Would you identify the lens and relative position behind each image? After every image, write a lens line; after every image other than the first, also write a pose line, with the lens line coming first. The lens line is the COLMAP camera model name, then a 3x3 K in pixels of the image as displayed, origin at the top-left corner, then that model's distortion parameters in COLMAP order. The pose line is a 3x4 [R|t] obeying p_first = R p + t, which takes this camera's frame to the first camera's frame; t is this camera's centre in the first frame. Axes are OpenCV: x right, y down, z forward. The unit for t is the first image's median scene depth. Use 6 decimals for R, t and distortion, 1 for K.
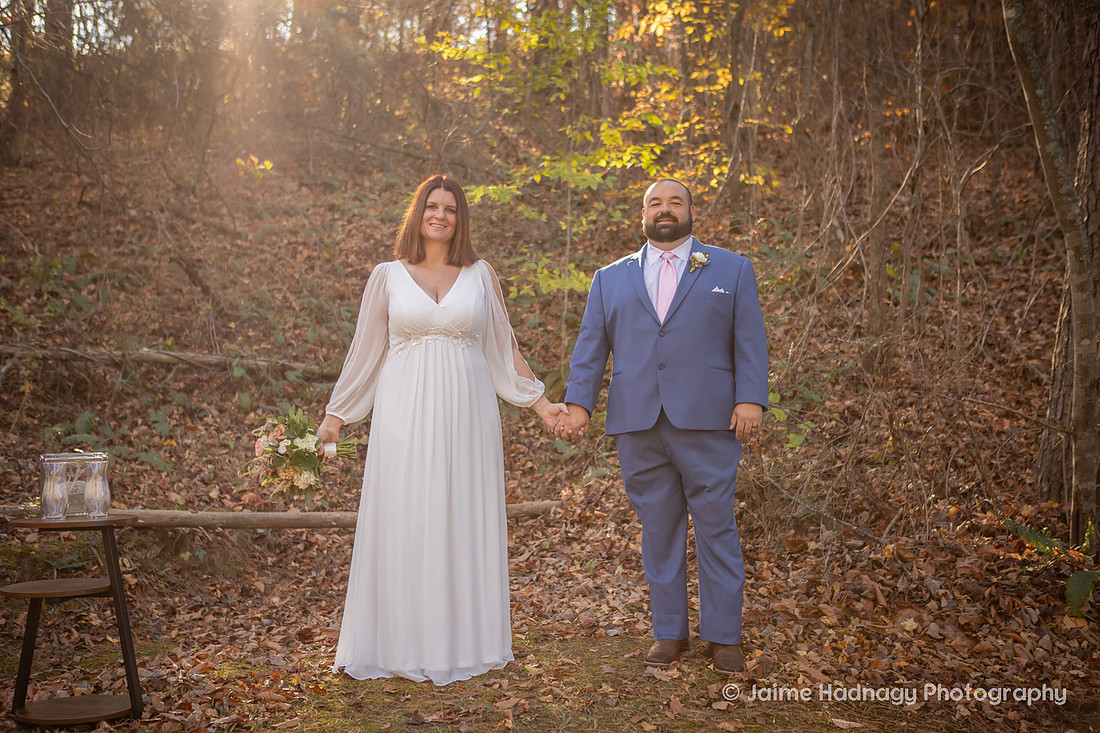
lens RADIAL K [[1339.6, 0, 538.6], [0, 1339.6, 372.8], [0, 0, 1]] dist [0.016619, 0.000000]
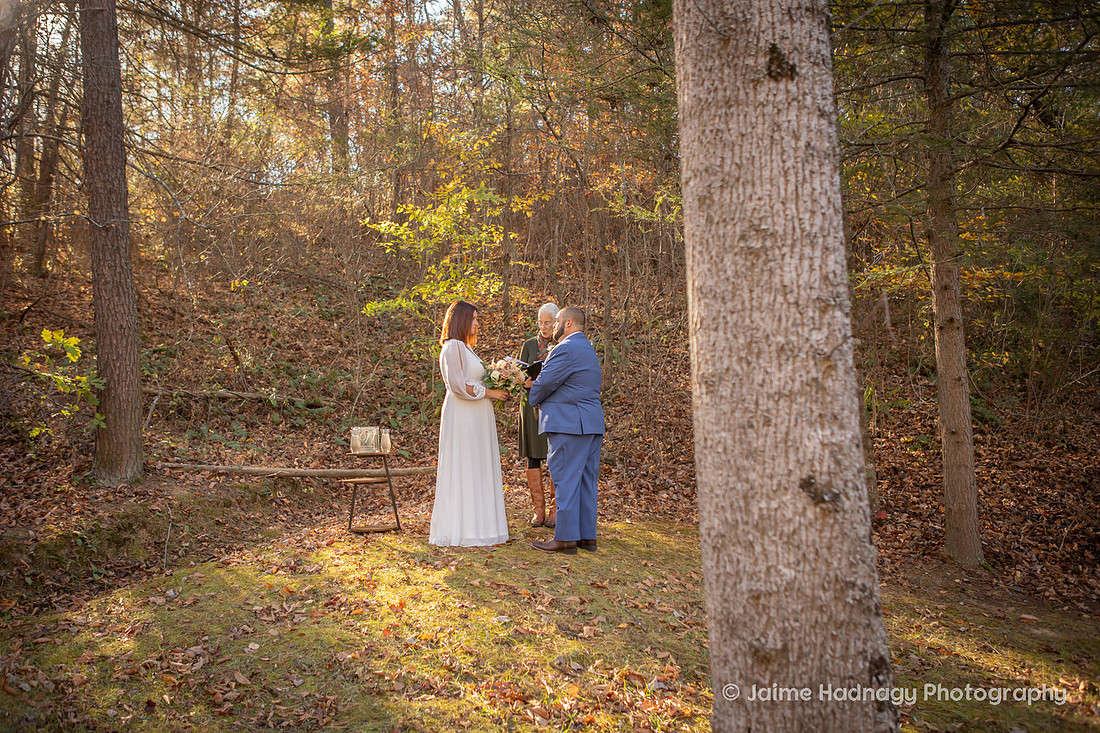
lens RADIAL K [[902.0, 0, 521.3], [0, 902.0, 389.2], [0, 0, 1]] dist [-0.076853, 0.083363]
pose [[0.971241, -0.008815, 0.237933, -0.168531], [0.014232, 0.999677, -0.021057, 0.010956], [-0.237671, 0.023838, 0.971053, -0.246386]]
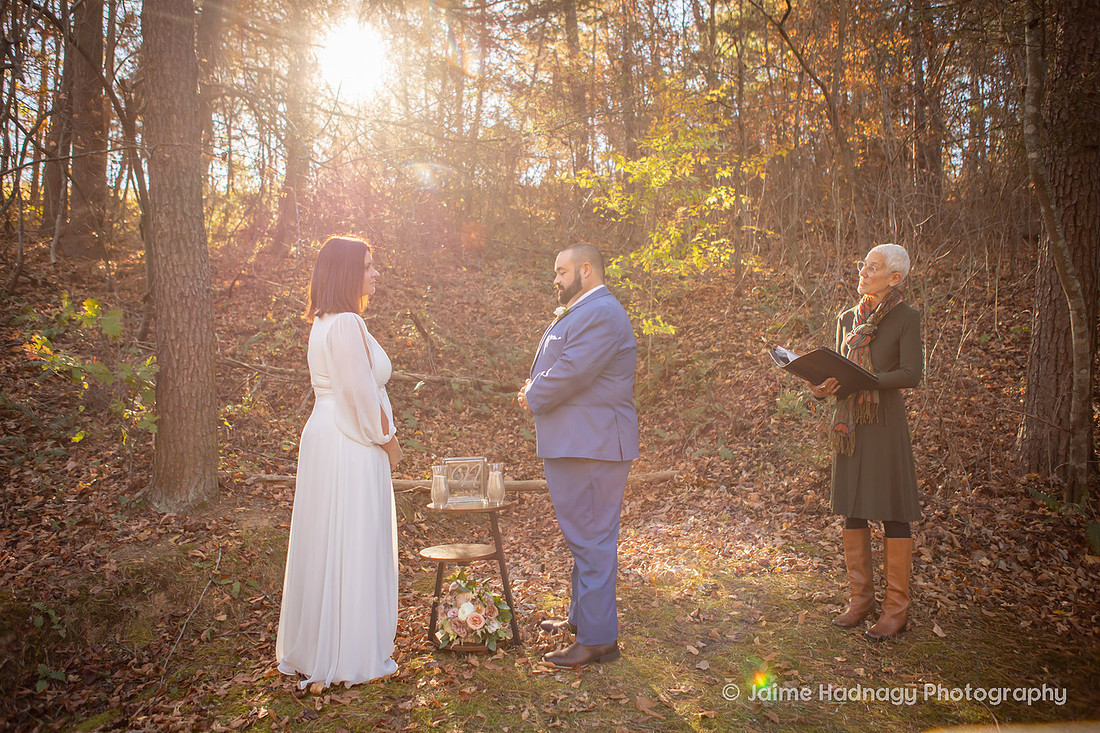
lens RADIAL K [[806.1, 0, 555.5], [0, 806.1, 358.2], [0, 0, 1]] dist [-0.078834, 0.064612]
pose [[0.999956, -0.004493, -0.008244, -0.088384], [0.004284, 0.999671, -0.025285, -0.008420], [0.008355, 0.025249, 0.999646, 0.051767]]
